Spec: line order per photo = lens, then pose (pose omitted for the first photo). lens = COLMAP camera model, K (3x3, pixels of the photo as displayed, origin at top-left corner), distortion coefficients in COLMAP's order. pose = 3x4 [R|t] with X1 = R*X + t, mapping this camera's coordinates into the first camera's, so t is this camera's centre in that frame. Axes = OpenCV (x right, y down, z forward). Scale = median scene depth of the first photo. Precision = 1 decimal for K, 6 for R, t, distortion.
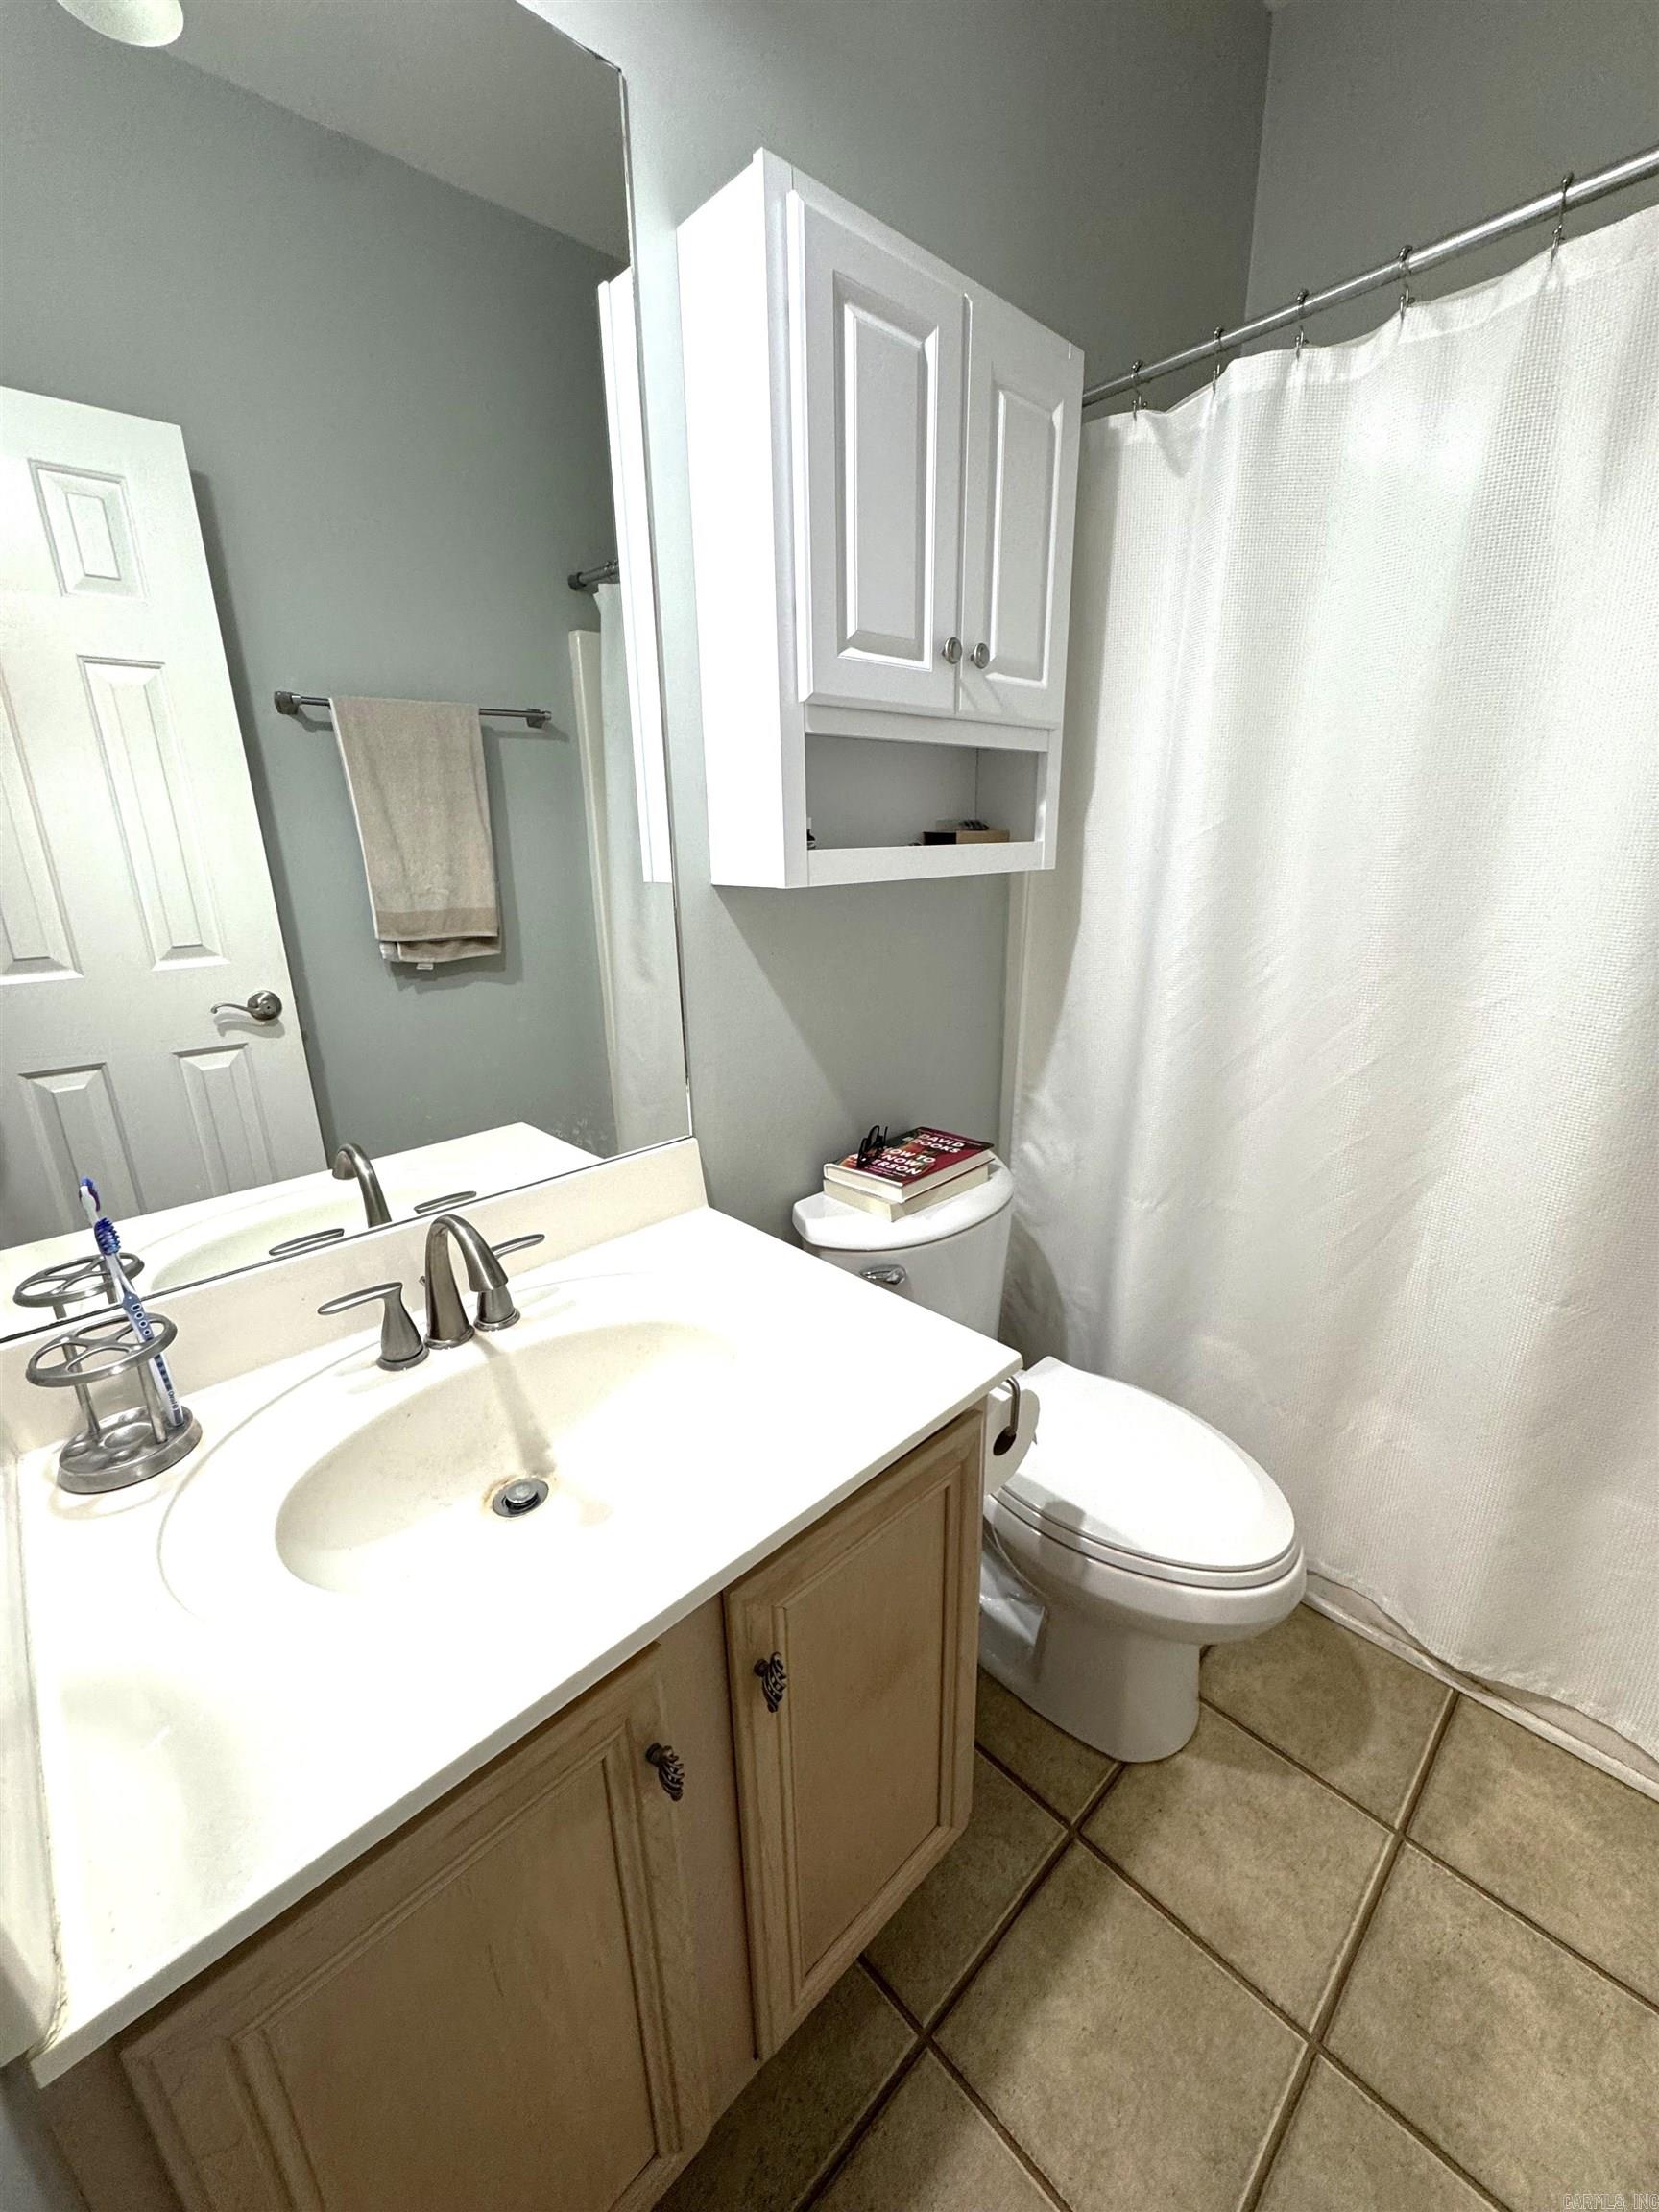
lens RADIAL K [[882.5, 0, 832.6], [0, 882.5, 1105.4], [0, 0, 1]] dist [-0.002977, 0.000170]
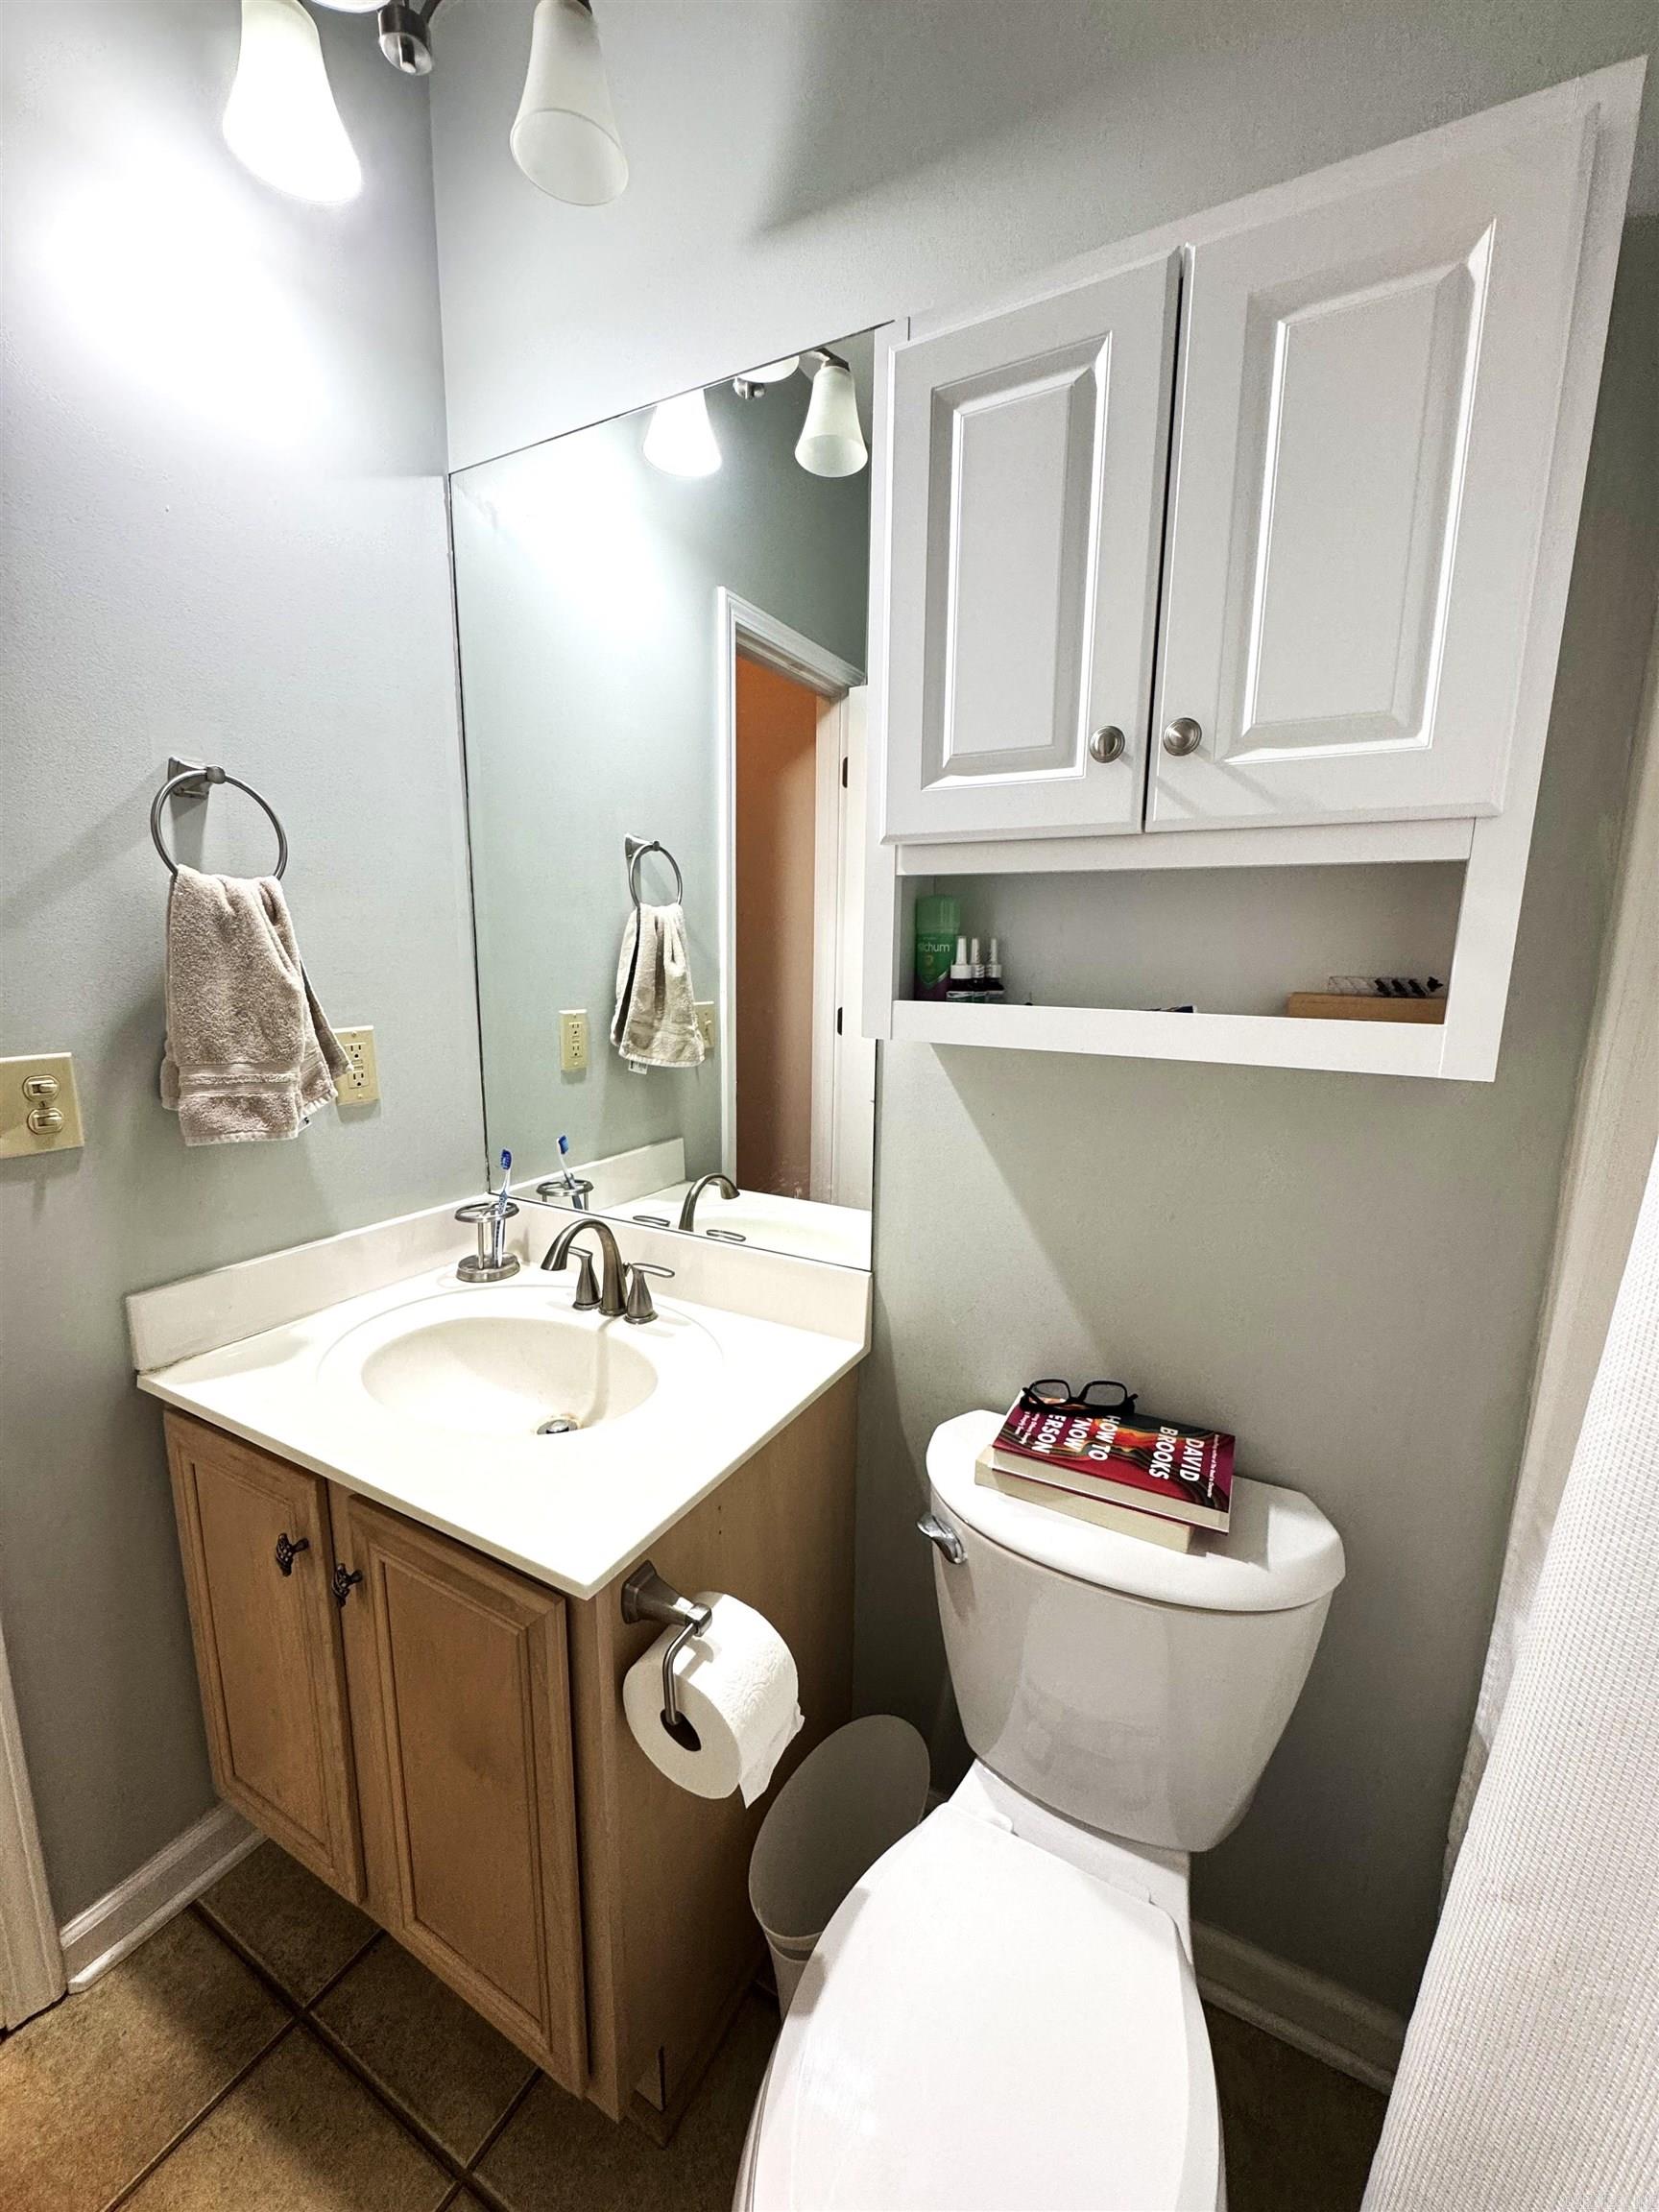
lens RADIAL K [[882.5, 0, 832.6], [0, 882.5, 1105.4], [0, 0, 1]] dist [-0.002977, 0.000170]
pose [[0.296740, 0.192513, -0.935352, 0.735809], [-0.300918, 0.948420, 0.099736, -0.233179], [0.906308, 0.251868, 0.339365, 0.599476]]
